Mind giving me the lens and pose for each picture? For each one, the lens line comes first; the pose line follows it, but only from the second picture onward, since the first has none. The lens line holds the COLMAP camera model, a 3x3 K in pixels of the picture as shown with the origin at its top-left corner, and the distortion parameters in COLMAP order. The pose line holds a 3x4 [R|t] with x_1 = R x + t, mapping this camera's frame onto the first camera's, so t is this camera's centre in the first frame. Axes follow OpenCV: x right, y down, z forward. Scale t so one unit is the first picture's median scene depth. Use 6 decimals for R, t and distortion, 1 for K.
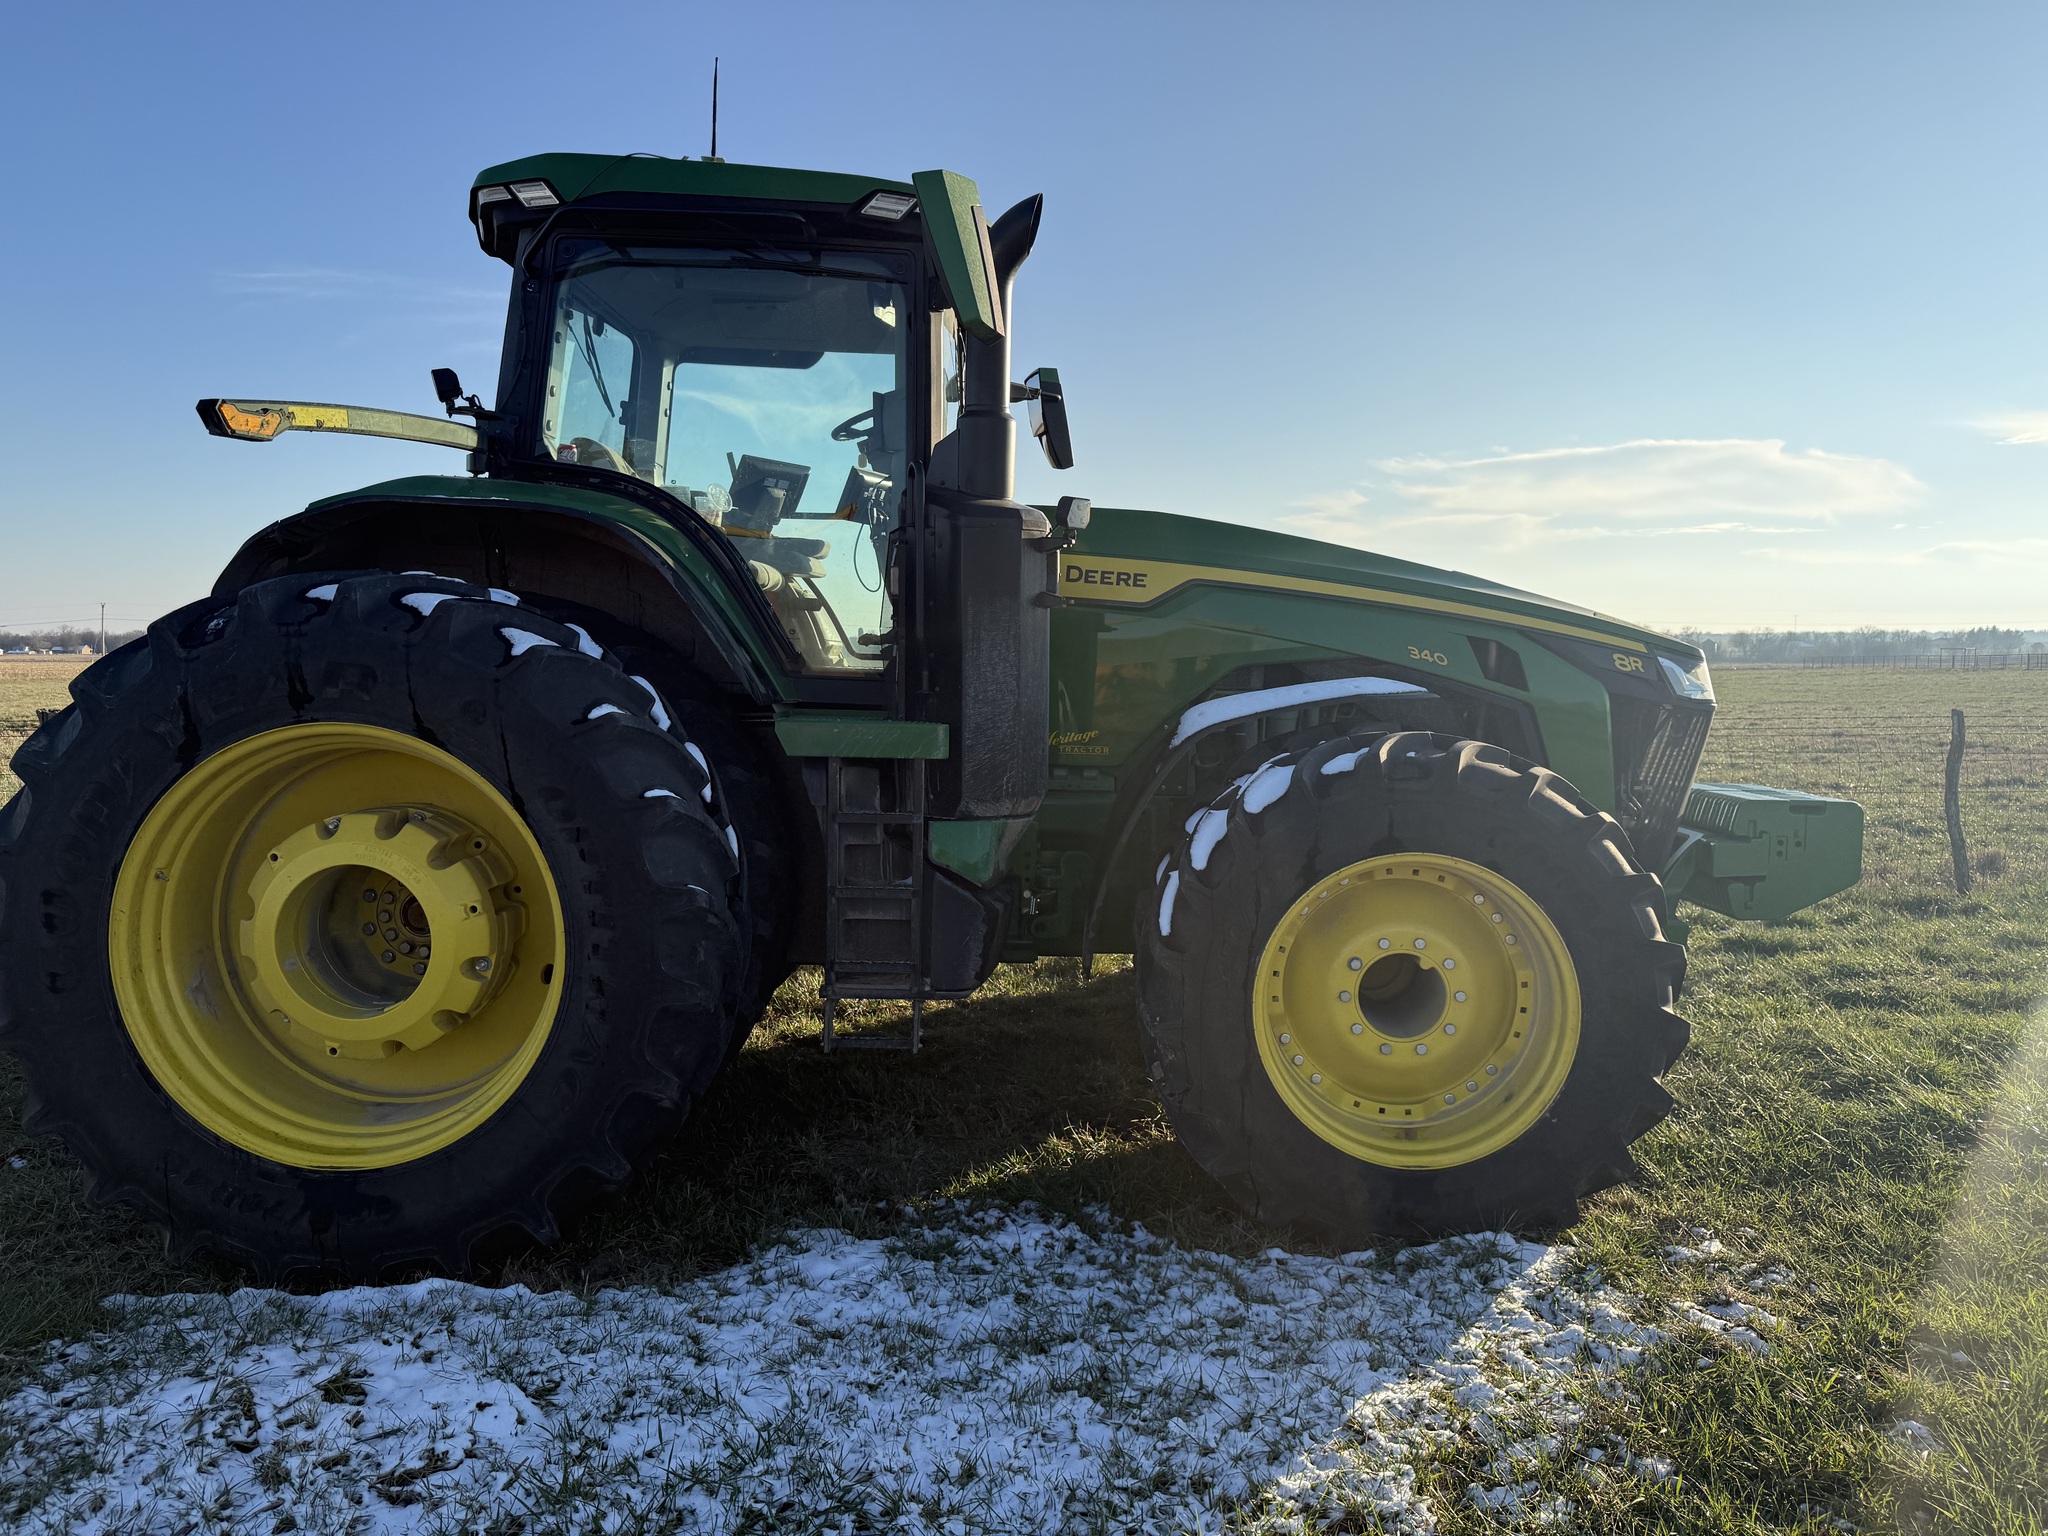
lens RADIAL K [[1377.7, 0, 1024.0], [0, 1377.7, 768.0], [0, 0, 1]] dist [0.081973, -0.000575]
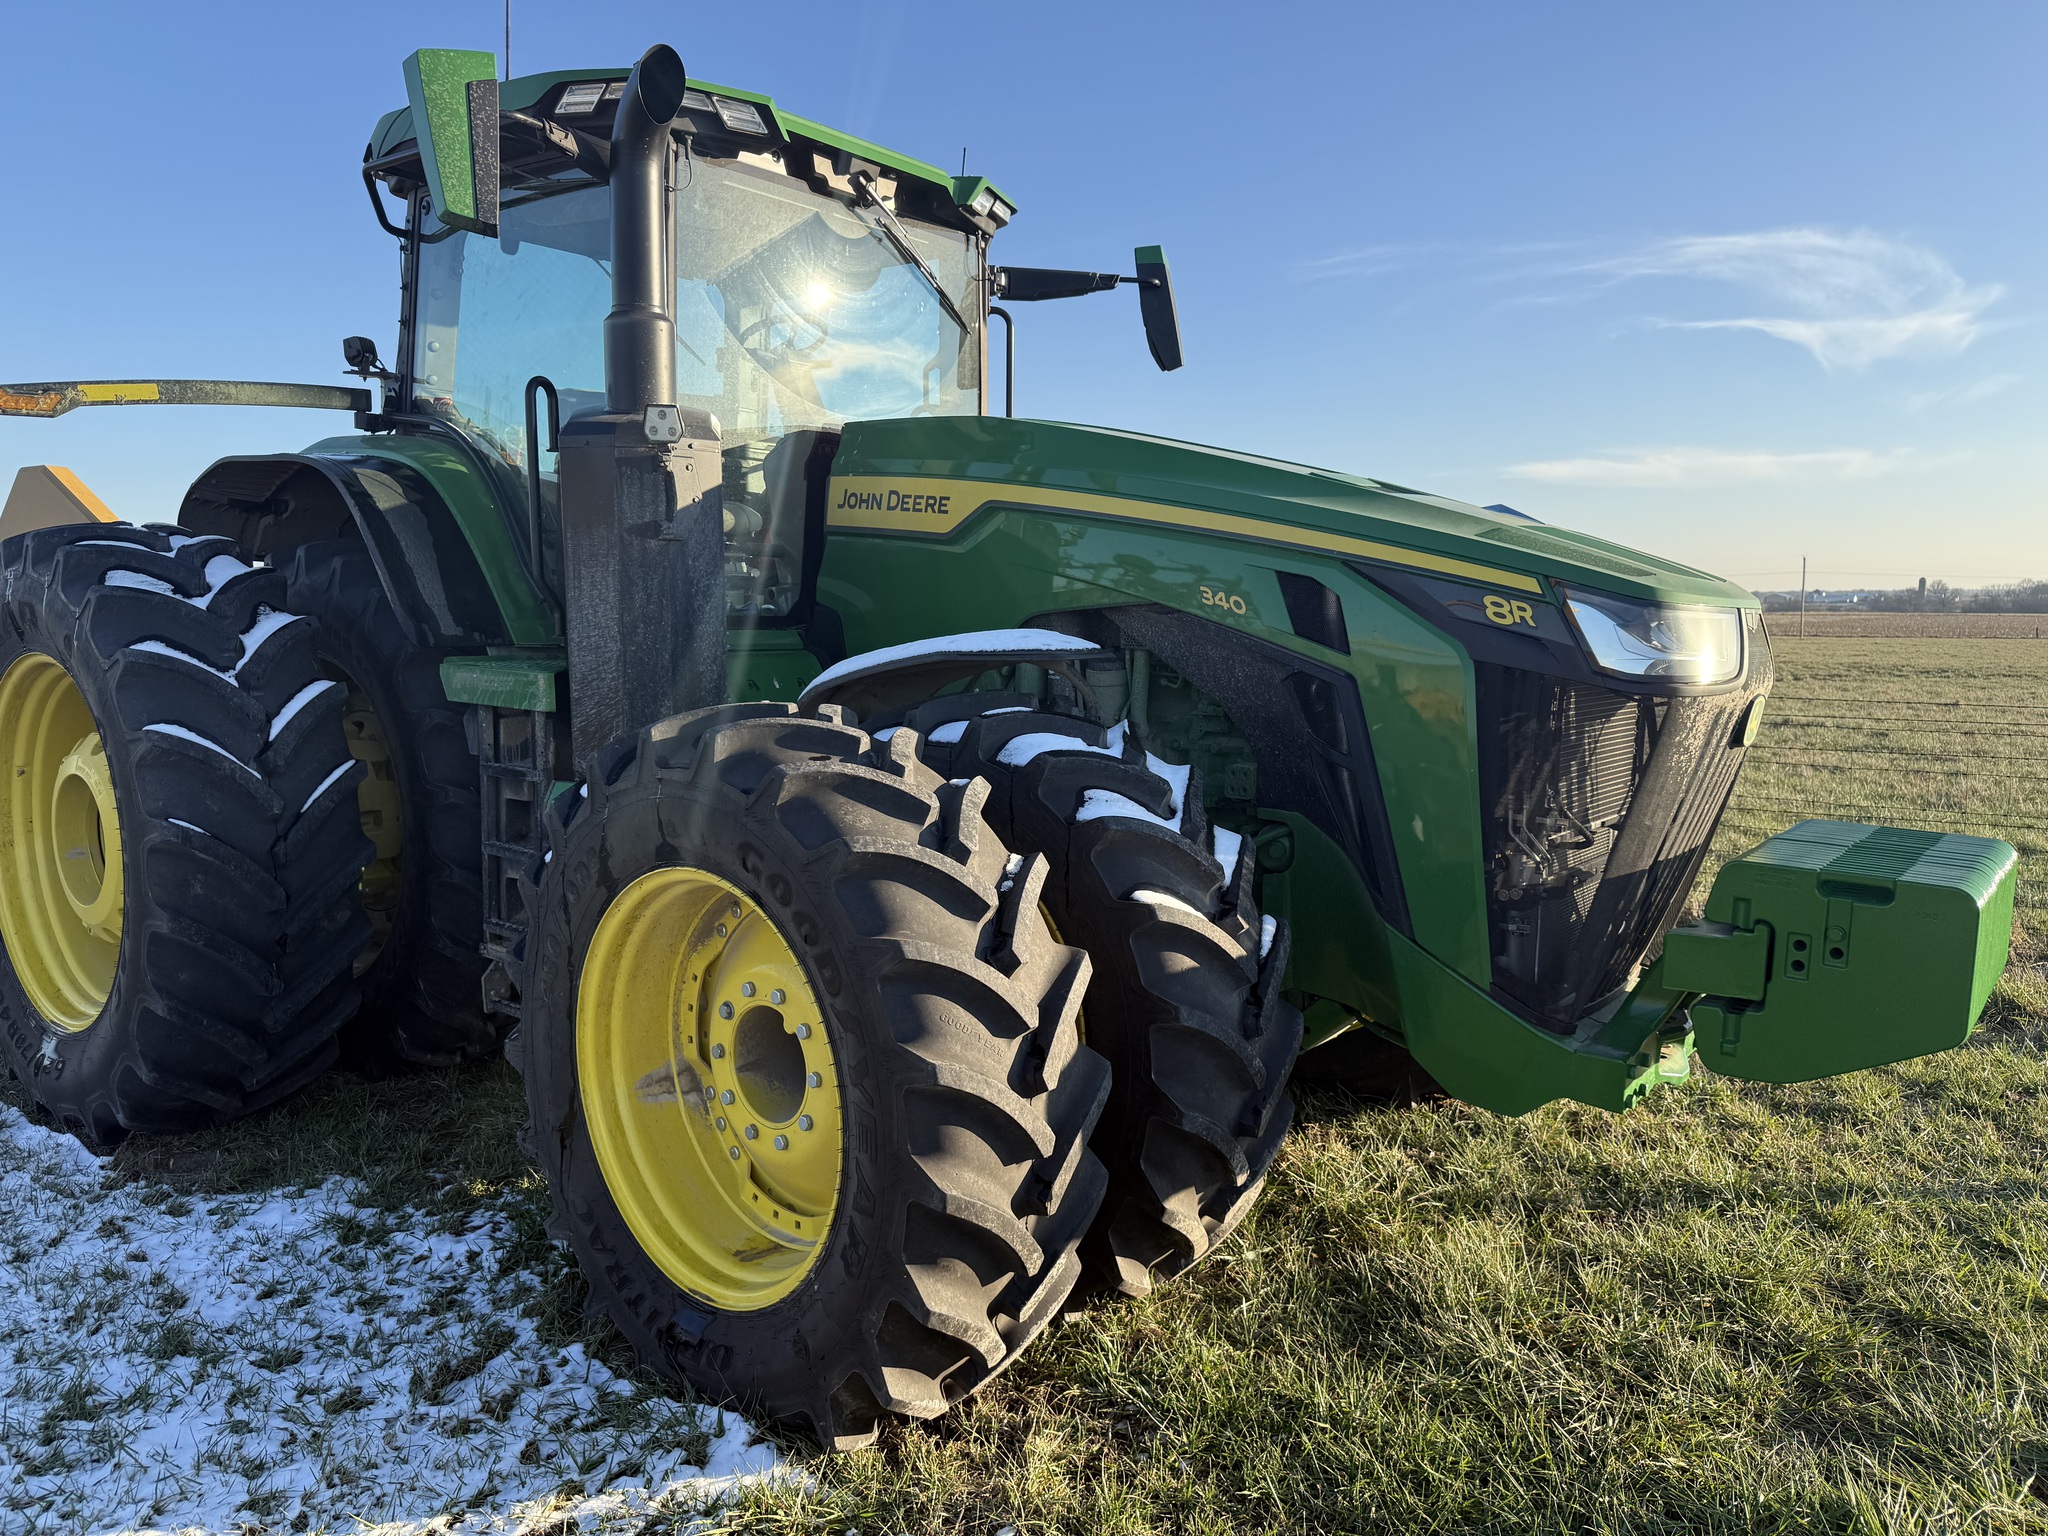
lens RADIAL K [[1423.1, 0, 1024.0], [0, 1423.1, 768.0], [0, 0, 1]] dist [0.027408, 0.000366]
pose [[0.791161, 0.069686, -0.607625, 0.705936], [-0.053788, 0.997566, 0.044372, -0.026252], [0.609238, -0.002423, 0.792984, 0.426250]]
